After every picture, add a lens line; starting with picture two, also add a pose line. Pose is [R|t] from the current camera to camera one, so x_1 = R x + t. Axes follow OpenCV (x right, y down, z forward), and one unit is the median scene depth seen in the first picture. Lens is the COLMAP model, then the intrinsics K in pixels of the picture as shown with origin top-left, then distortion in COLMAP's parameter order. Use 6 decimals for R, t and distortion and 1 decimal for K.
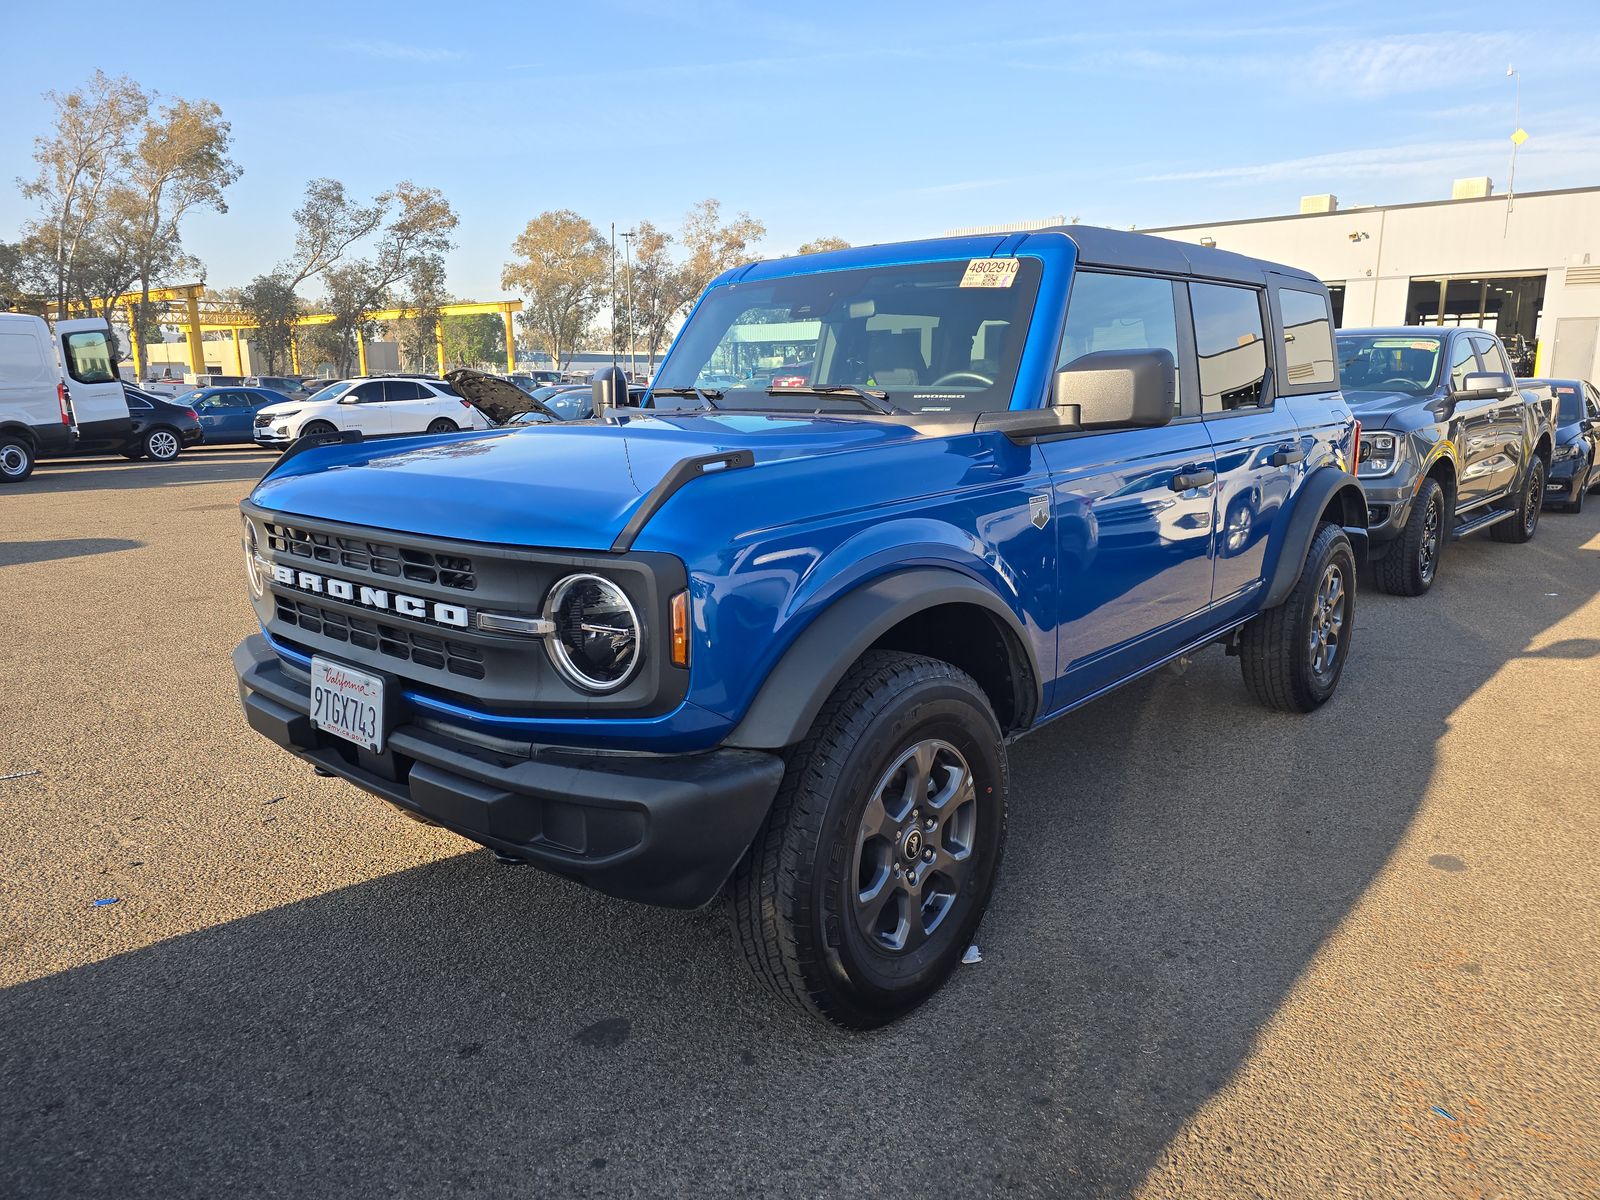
lens RADIAL K [[1091.1, 0, 800.0], [0, 1091.1, 600.0], [0, 0, 1]] dist [0.039732, -0.000618]
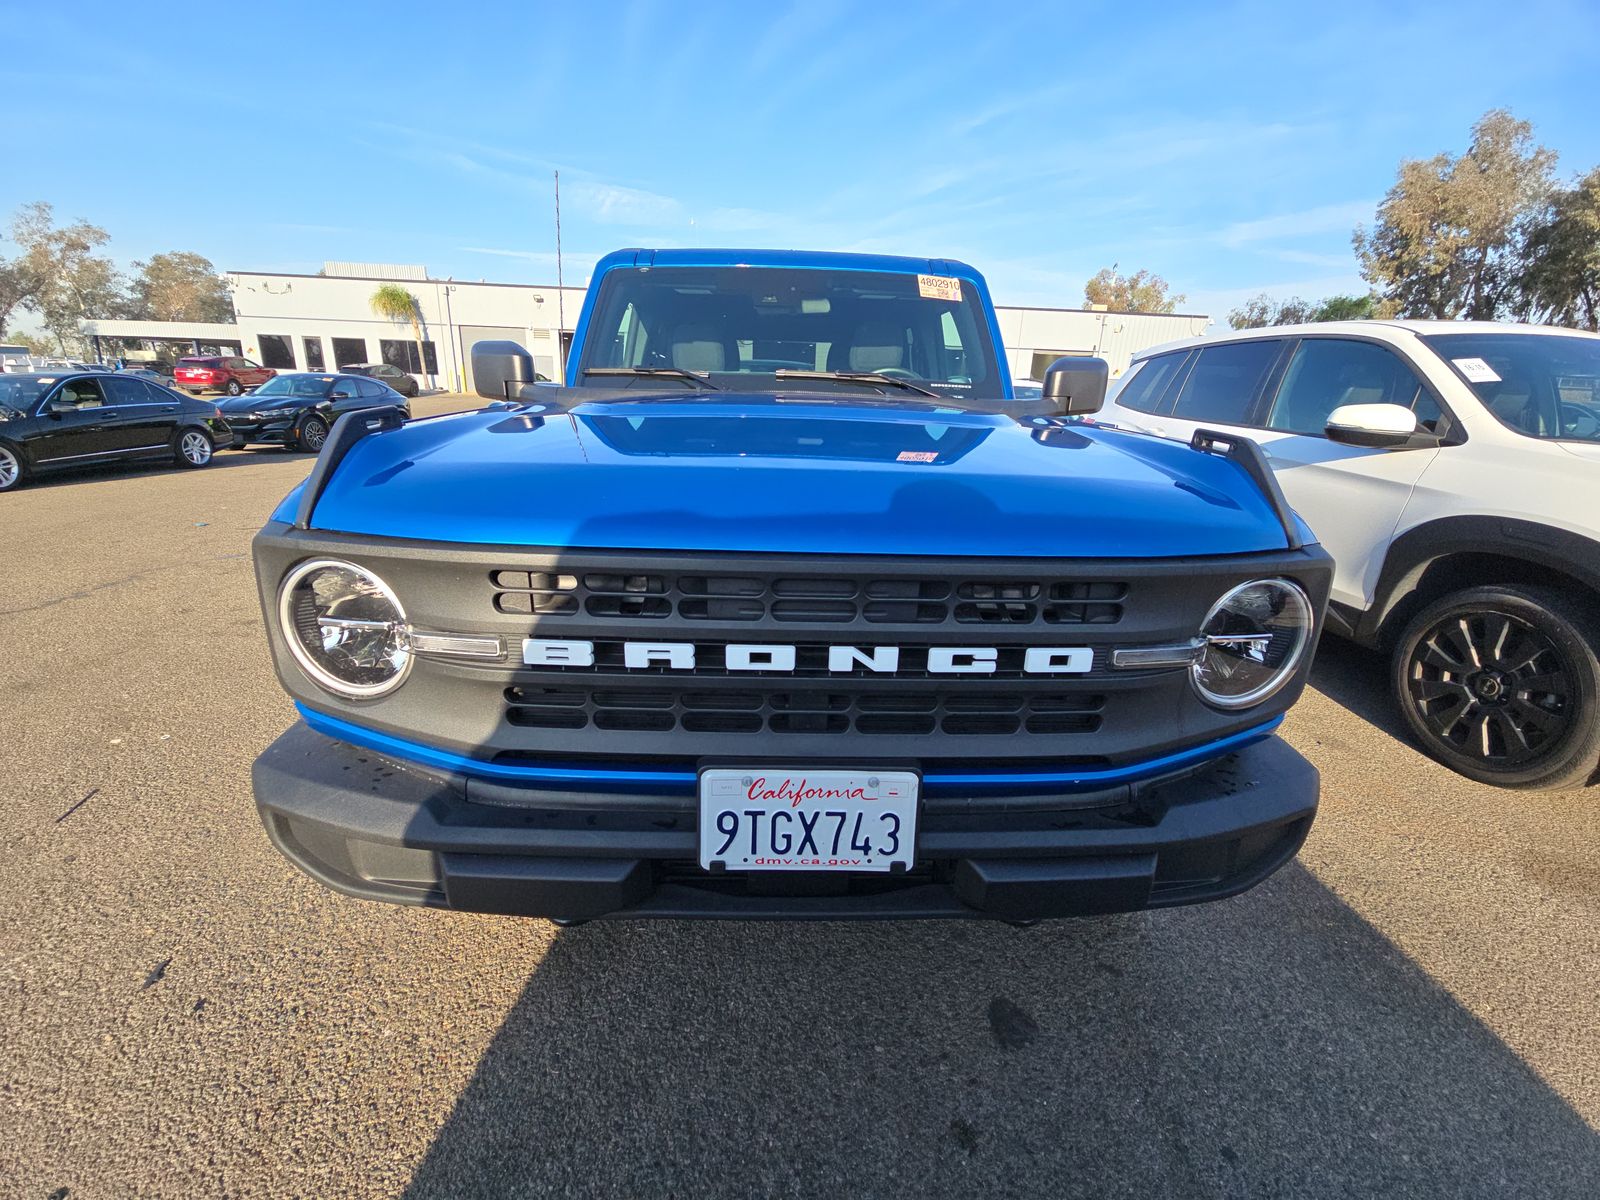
lens RADIAL K [[647.7, 0, 764.1], [0, 647.7, 582.5], [0, 0, 1]] dist [0.023665, -0.021491]
pose [[0.728161, -0.163654, 0.665581, -0.630026], [0.100034, 0.986053, 0.133013, -0.098465], [-0.678067, -0.030275, 0.734377, 0.682997]]
